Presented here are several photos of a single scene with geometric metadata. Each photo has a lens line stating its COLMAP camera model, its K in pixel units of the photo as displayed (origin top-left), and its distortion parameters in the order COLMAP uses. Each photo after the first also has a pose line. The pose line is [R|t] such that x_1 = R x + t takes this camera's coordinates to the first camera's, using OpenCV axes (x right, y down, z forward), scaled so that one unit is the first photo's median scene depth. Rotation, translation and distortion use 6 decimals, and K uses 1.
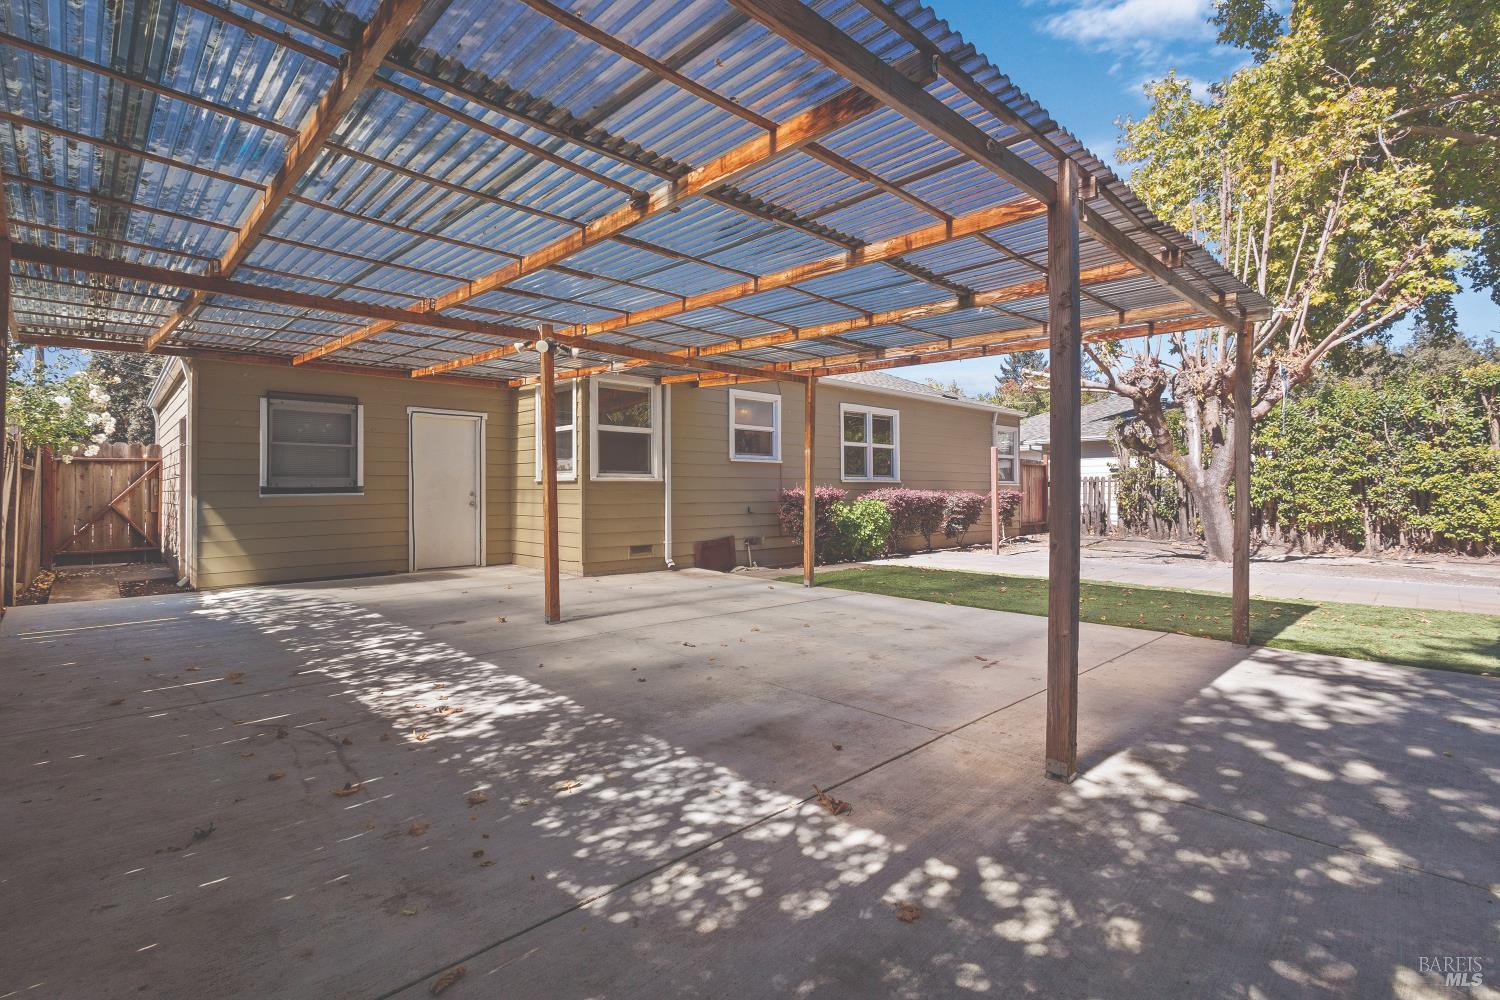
lens RADIAL K [[691.3, 0, 751.5], [0, 691.3, 502.3], [0, 0, 1]] dist [0.001466, 0.000175]
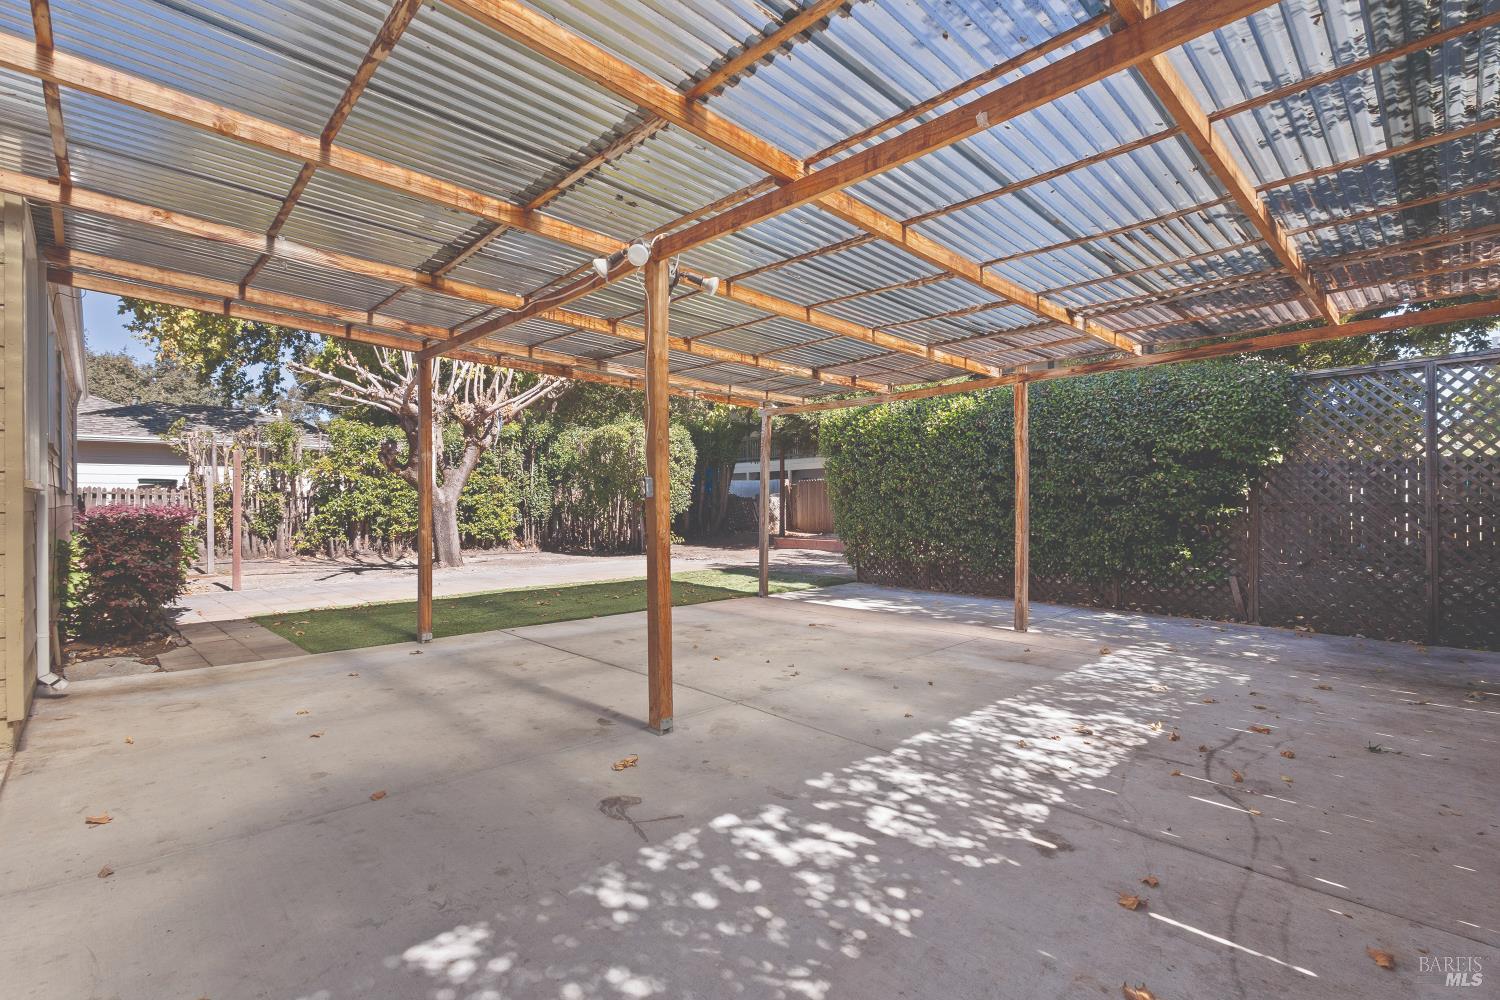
lens RADIAL K [[691.3, 0, 751.5], [0, 691.3, 502.3], [0, 0, 1]] dist [0.001466, 0.000175]
pose [[-0.009974, 0.001546, 0.999949, -1.412499], [0.018546, 0.999827, -0.001361, -0.035647], [-0.999778, 0.018532, -0.010001, 1.464377]]
